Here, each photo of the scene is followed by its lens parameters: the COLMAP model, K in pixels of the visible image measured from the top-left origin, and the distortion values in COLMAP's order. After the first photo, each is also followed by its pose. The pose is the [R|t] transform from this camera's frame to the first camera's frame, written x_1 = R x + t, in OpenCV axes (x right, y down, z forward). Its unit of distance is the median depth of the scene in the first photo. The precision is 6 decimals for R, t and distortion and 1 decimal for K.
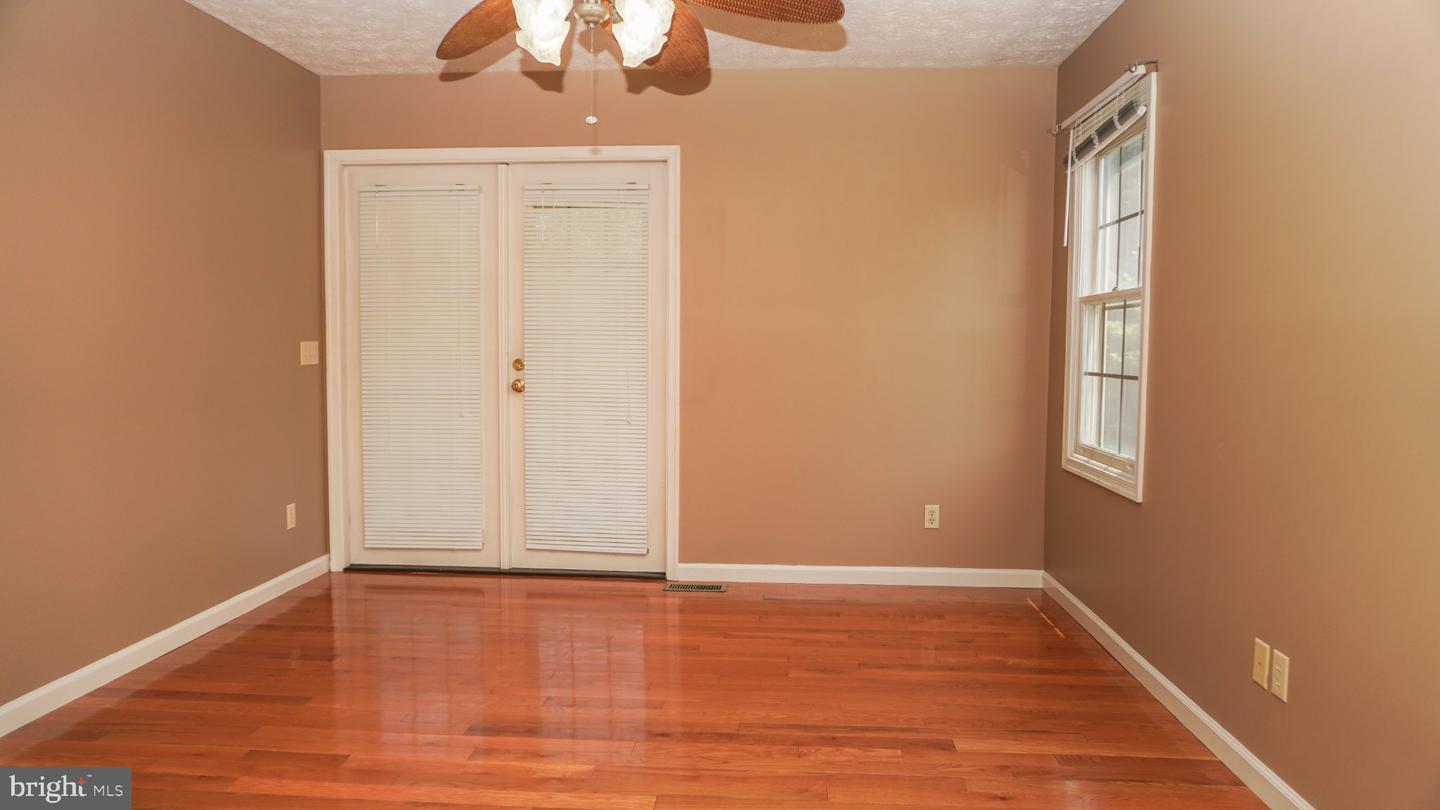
lens RADIAL K [[977.3, 0, 720.1], [0, 977.3, 405.1], [0, 0, 1]] dist [-0.032820, 0.016370]
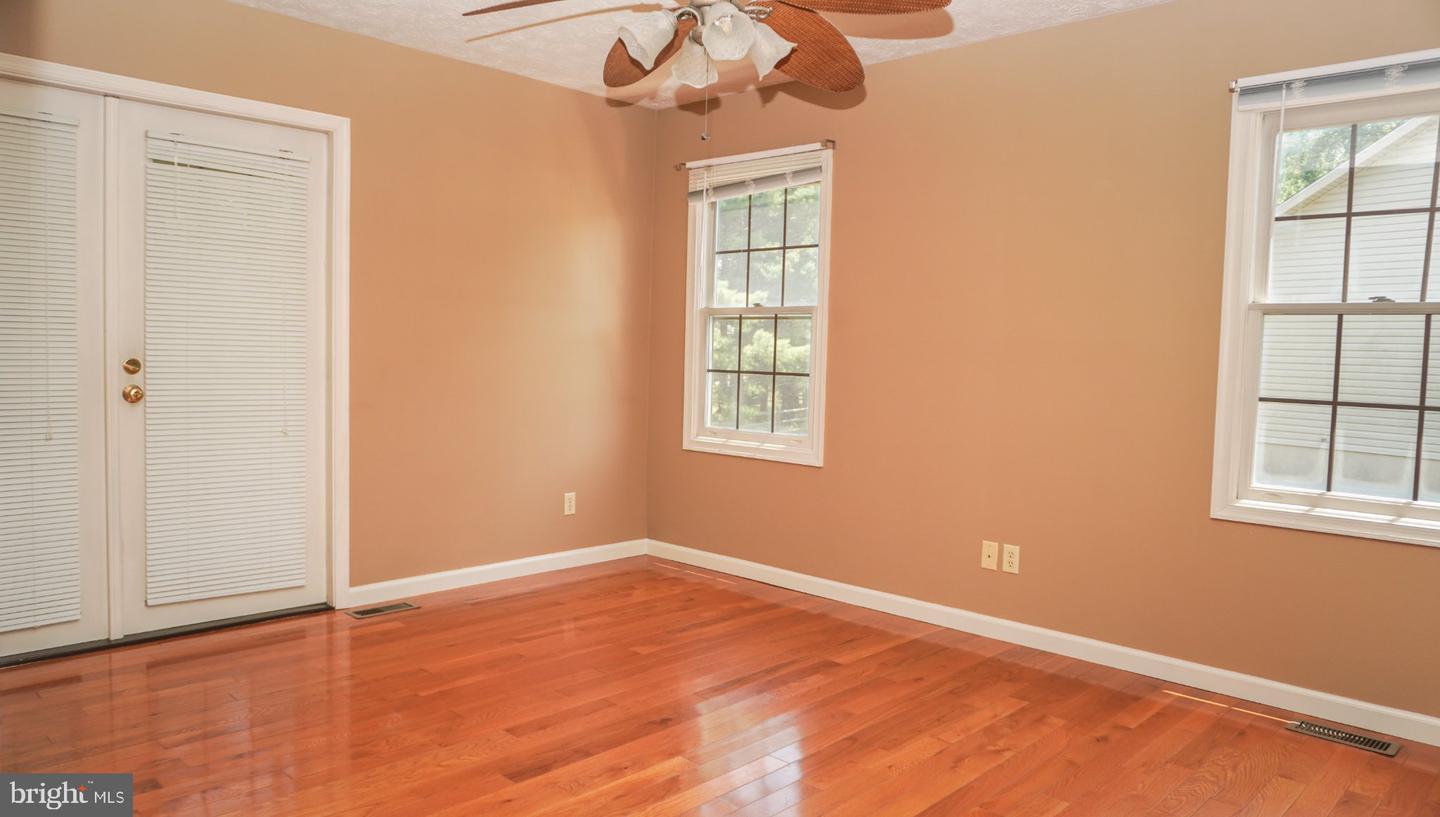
lens RADIAL K [[982.9, 0, 719.6], [0, 982.9, 407.3], [0, 0, 1]] dist [-0.024061, 0.002482]
pose [[0.641202, -0.038541, 0.766404, -0.556110], [0.030844, 0.999225, 0.024444, -0.015769], [-0.766752, 0.007965, 0.641894, 0.185170]]
